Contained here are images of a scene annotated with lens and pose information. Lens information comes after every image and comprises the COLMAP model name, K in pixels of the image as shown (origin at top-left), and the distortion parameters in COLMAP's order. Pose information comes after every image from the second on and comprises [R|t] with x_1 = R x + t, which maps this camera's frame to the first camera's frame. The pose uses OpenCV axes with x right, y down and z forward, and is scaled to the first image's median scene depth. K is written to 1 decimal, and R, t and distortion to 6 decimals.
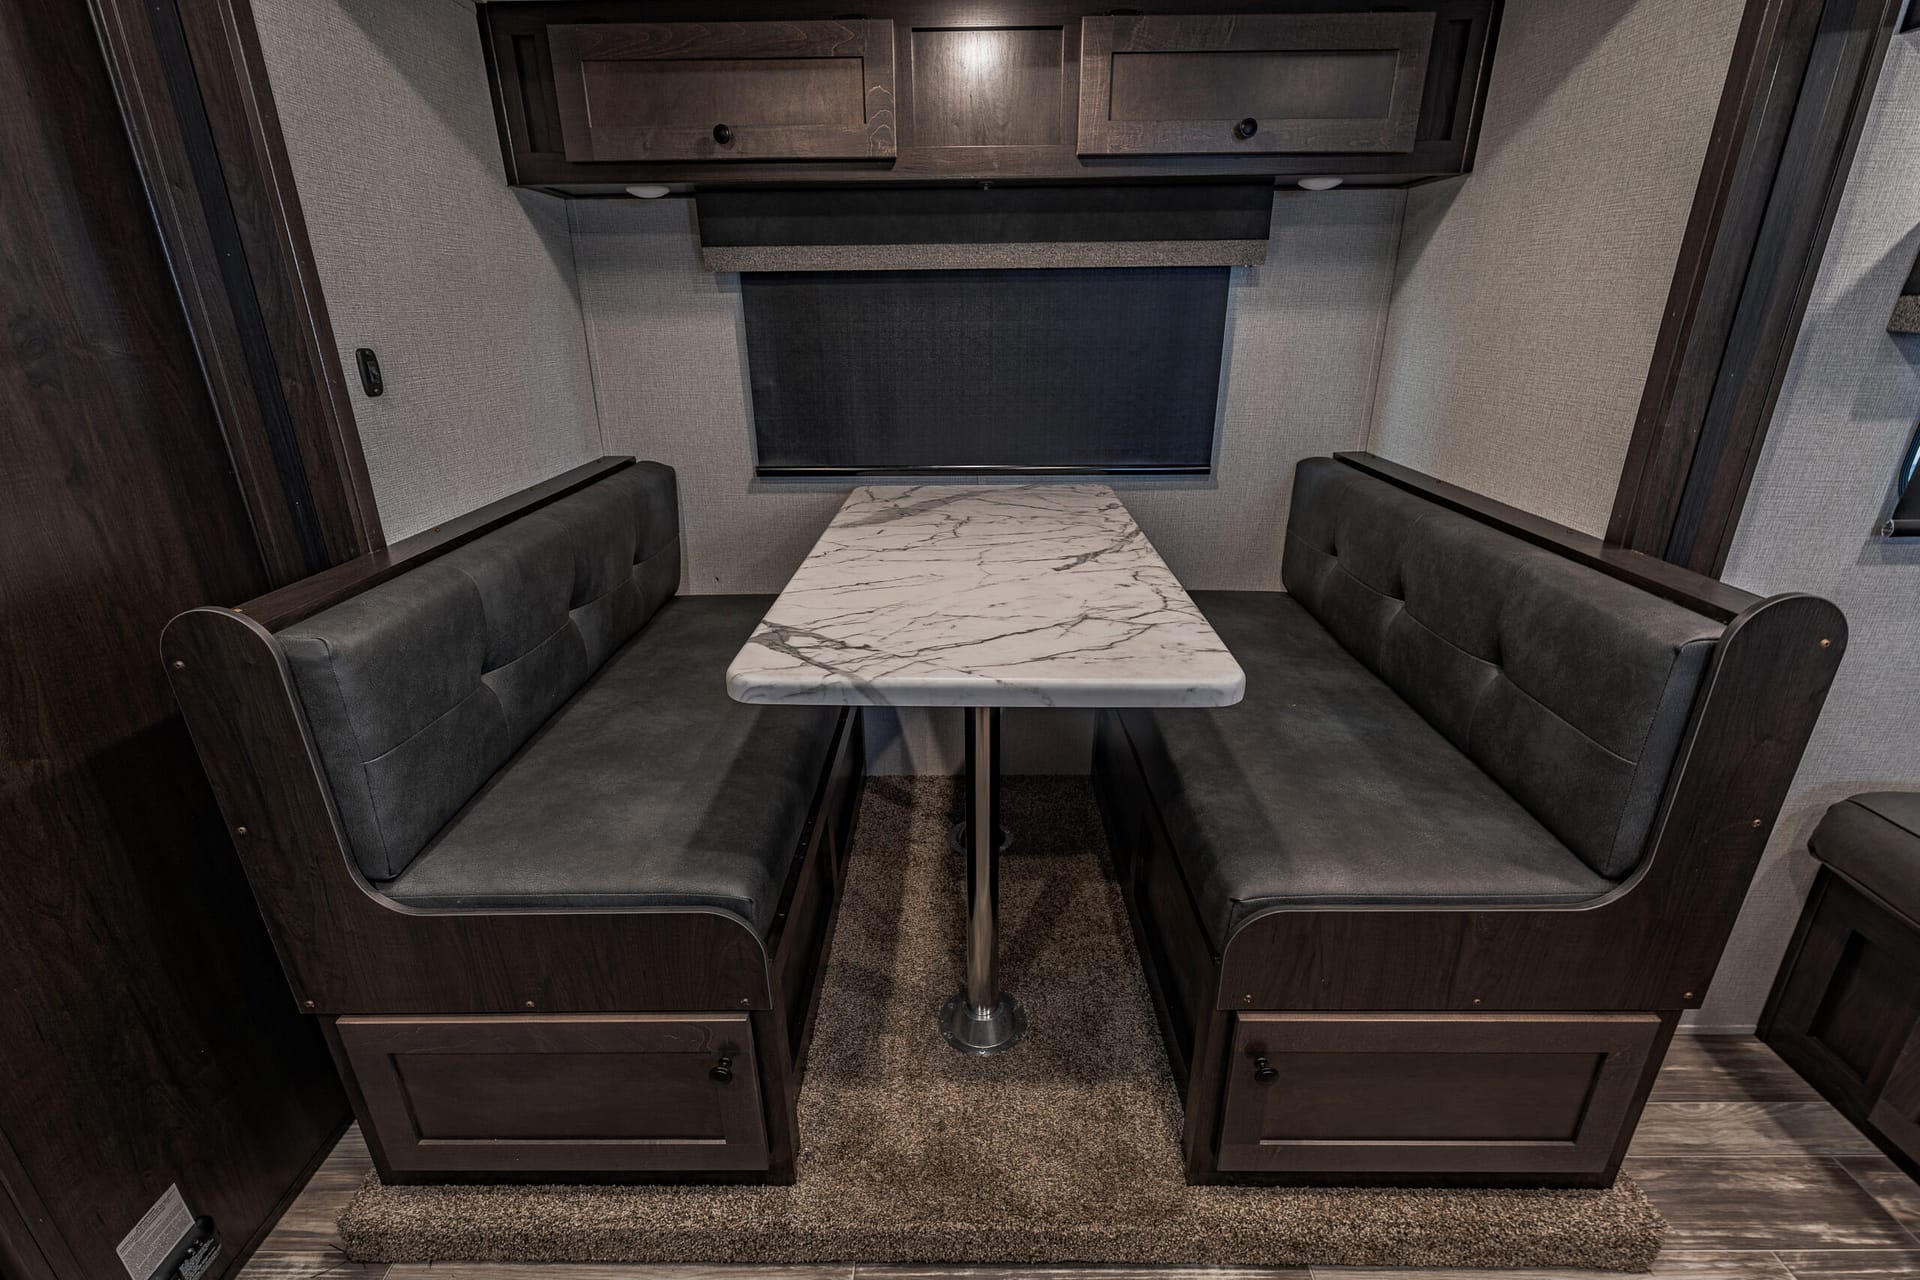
lens RADIAL K [[851.0, 0, 957.1], [0, 851.0, 643.1], [0, 0, 1]] dist [-0.001199, -0.000273]
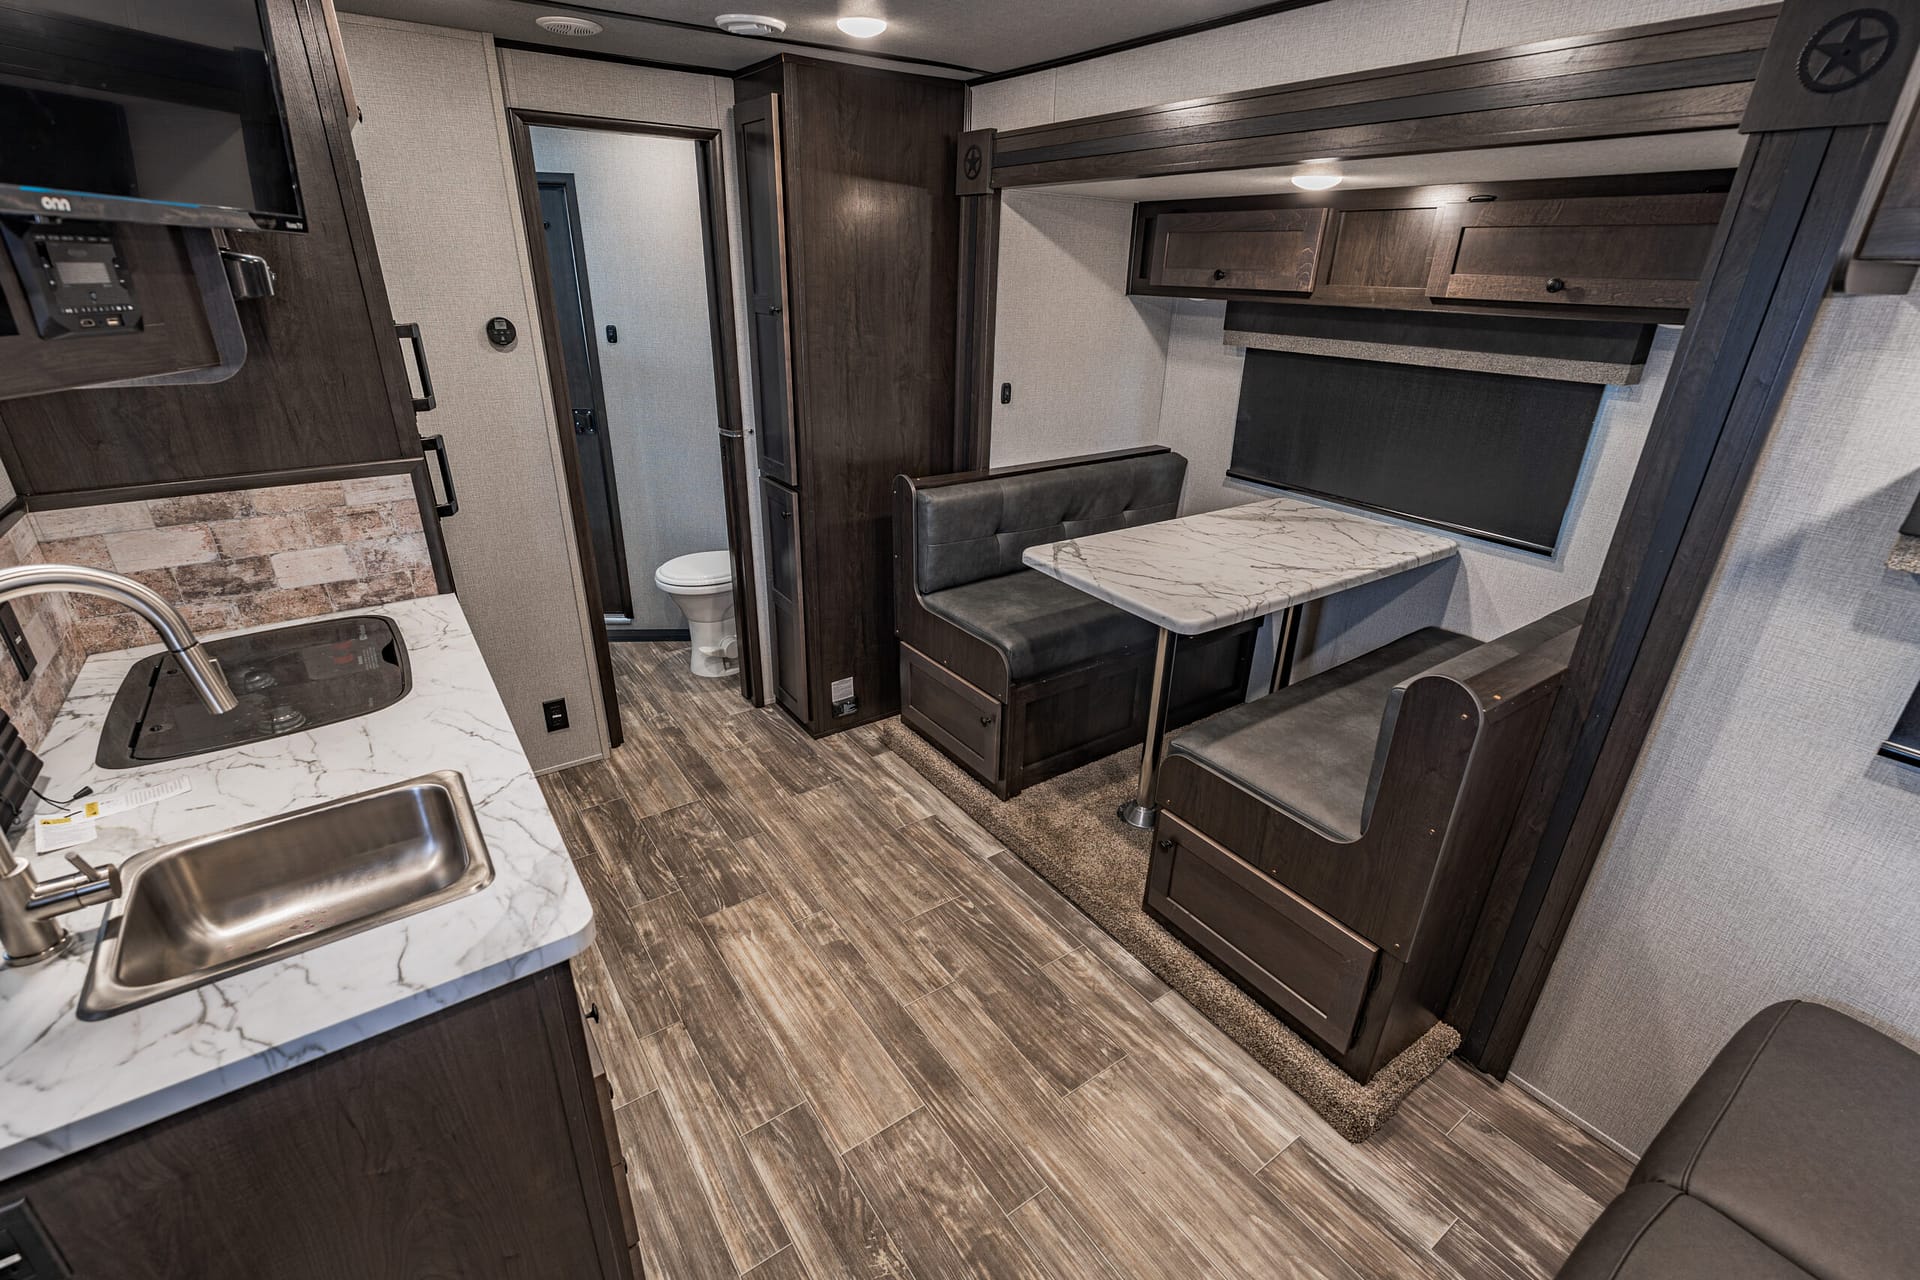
lens RADIAL K [[851.0, 0, 957.1], [0, 851.0, 643.1], [0, 0, 1]] dist [-0.001199, -0.000273]
pose [[0.580413, 0.350818, -0.734879, 1.177554], [-0.320004, 0.928104, 0.190318, -0.091172], [0.748811, 0.124701, 0.650947, -0.515632]]
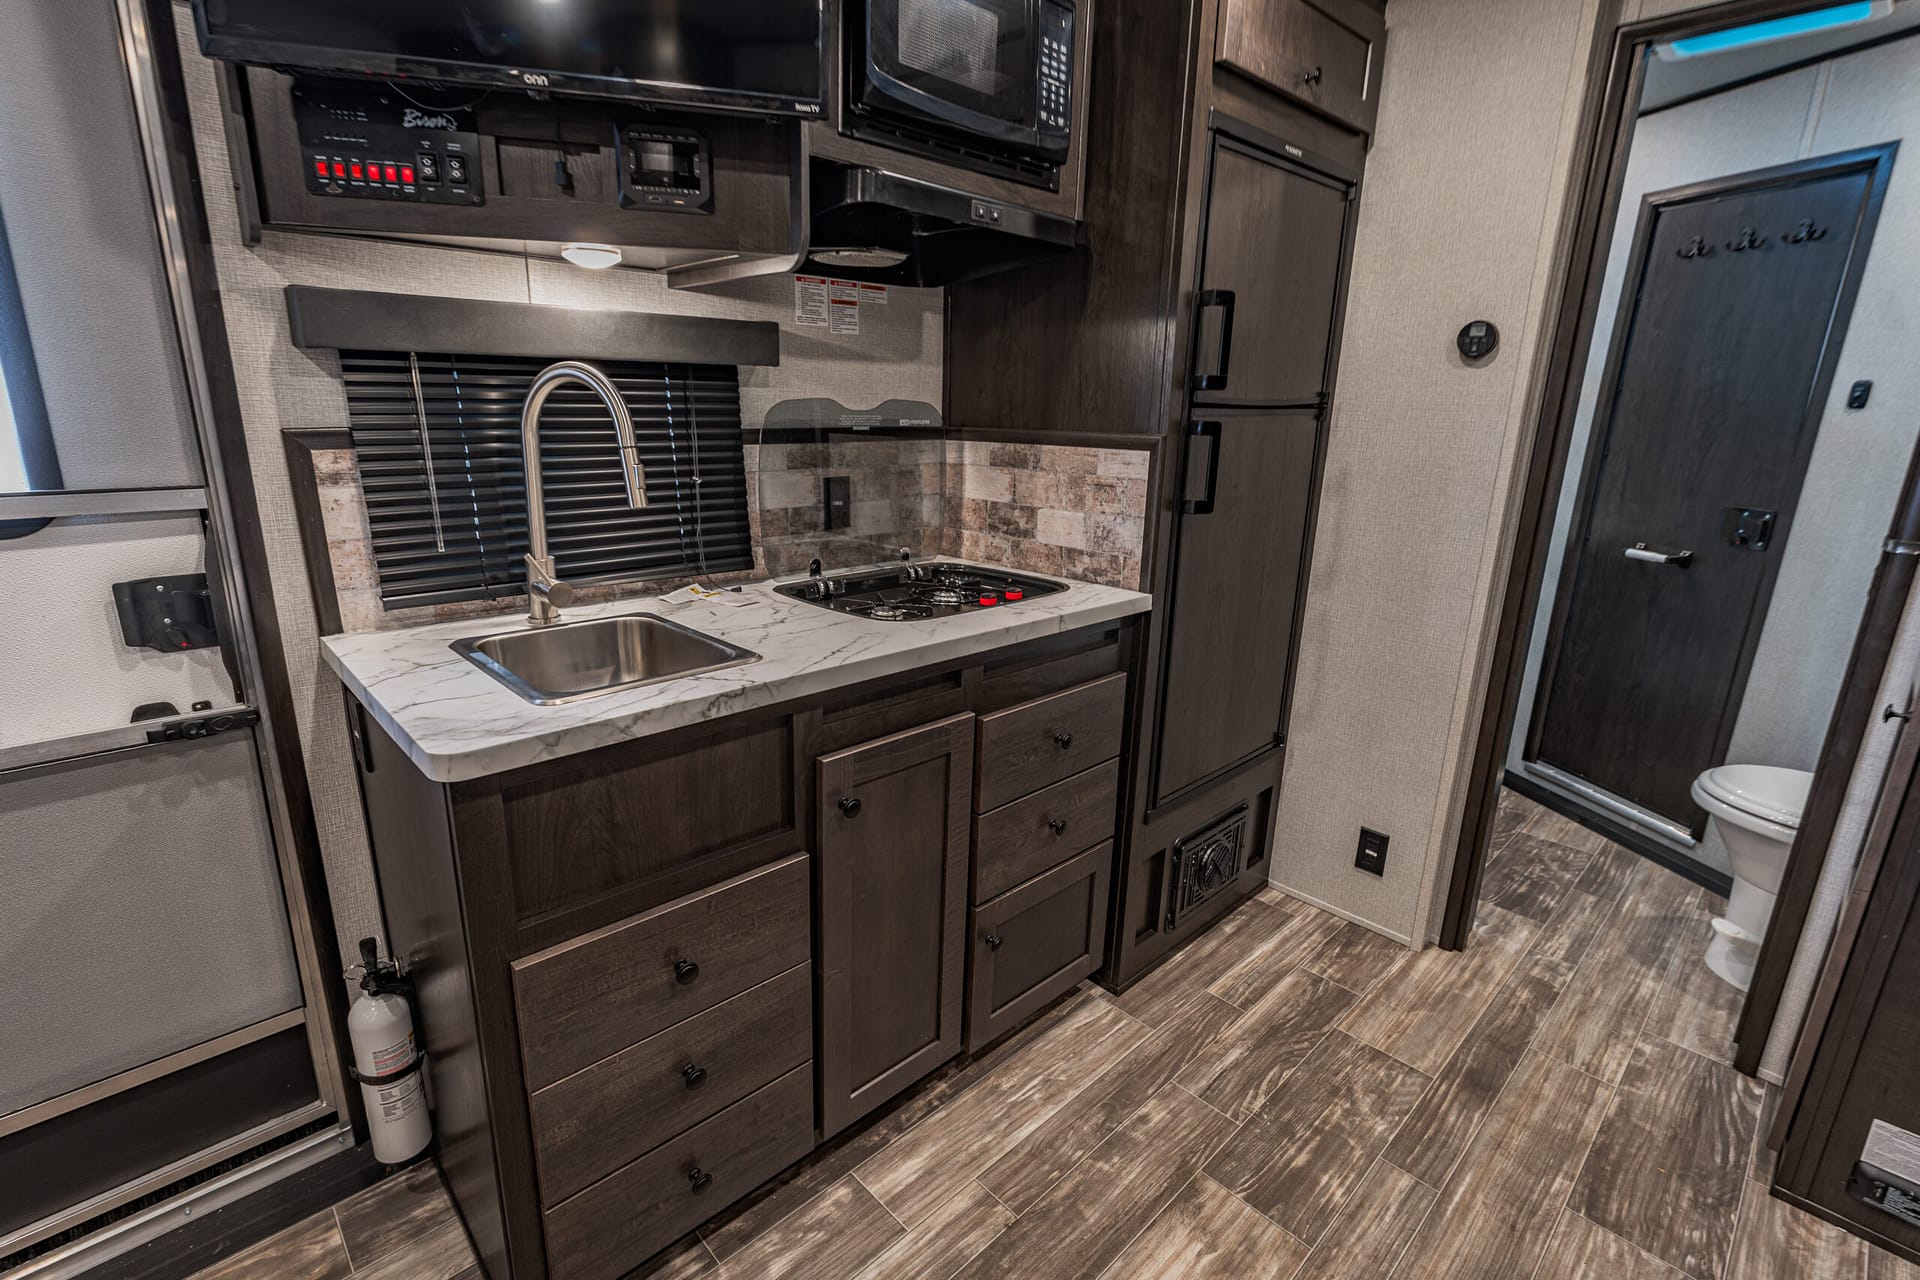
lens RADIAL K [[884.8, 0, 937.4], [0, 884.8, 639.6], [0, 0, 1]] dist [-0.000261, -0.000164]
pose [[-0.724524, 0.180466, -0.665205, 0.662159], [-0.259561, 0.822626, 0.505880, -0.151626], [0.638509, 0.539183, -0.549170, 0.394718]]
